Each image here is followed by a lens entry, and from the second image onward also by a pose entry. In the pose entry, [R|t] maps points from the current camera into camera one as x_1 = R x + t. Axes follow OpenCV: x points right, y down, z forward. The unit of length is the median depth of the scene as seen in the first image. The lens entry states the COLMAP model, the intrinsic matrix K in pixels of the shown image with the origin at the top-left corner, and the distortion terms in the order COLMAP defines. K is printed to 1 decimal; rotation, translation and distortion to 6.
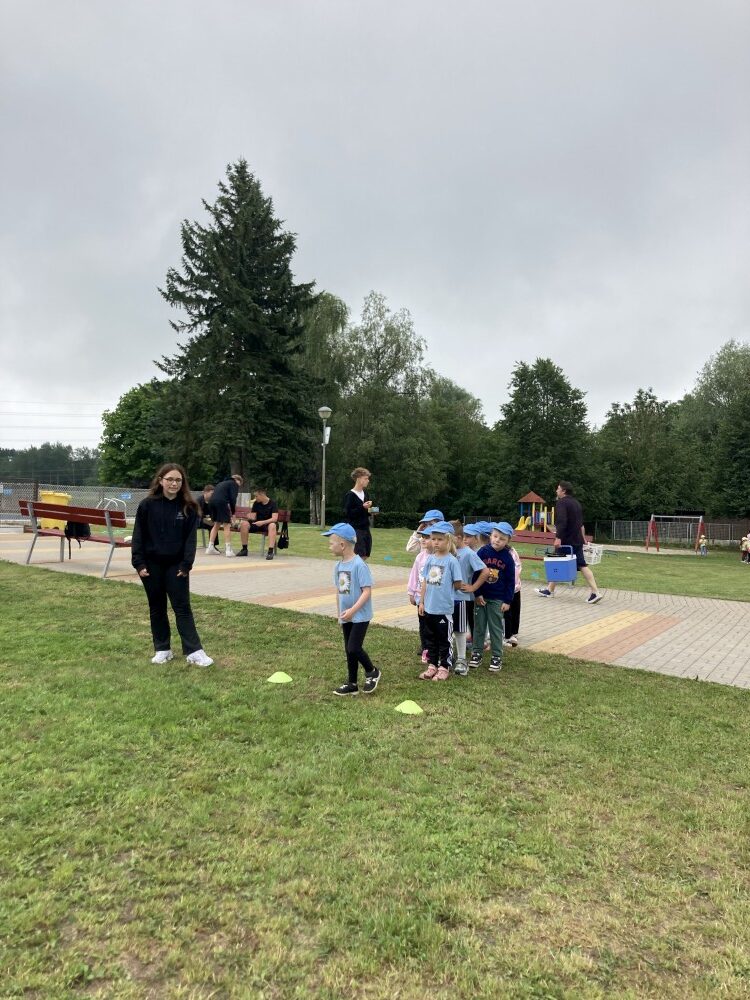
lens RADIAL K [[820.8, 0, 376.4], [0, 820.8, 500.7], [0, 0, 1]] dist [0.026662, -0.036623]
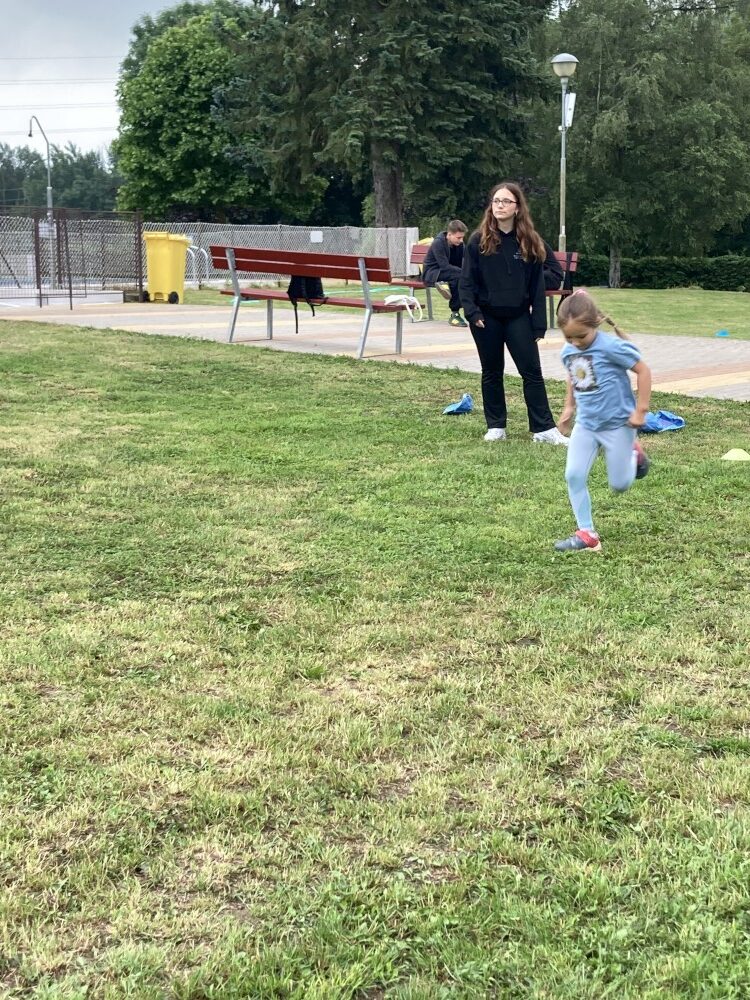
lens RADIAL K [[1667.0, 0, 374.1], [0, 1667.0, 499.4], [0, 0, 1]] dist [0.103012, 0.000000]
pose [[0.991180, -0.010624, -0.132095, -0.039938], [0.030731, 0.988036, 0.151128, 0.000498], [0.128909, -0.153854, 0.979649, -0.099253]]
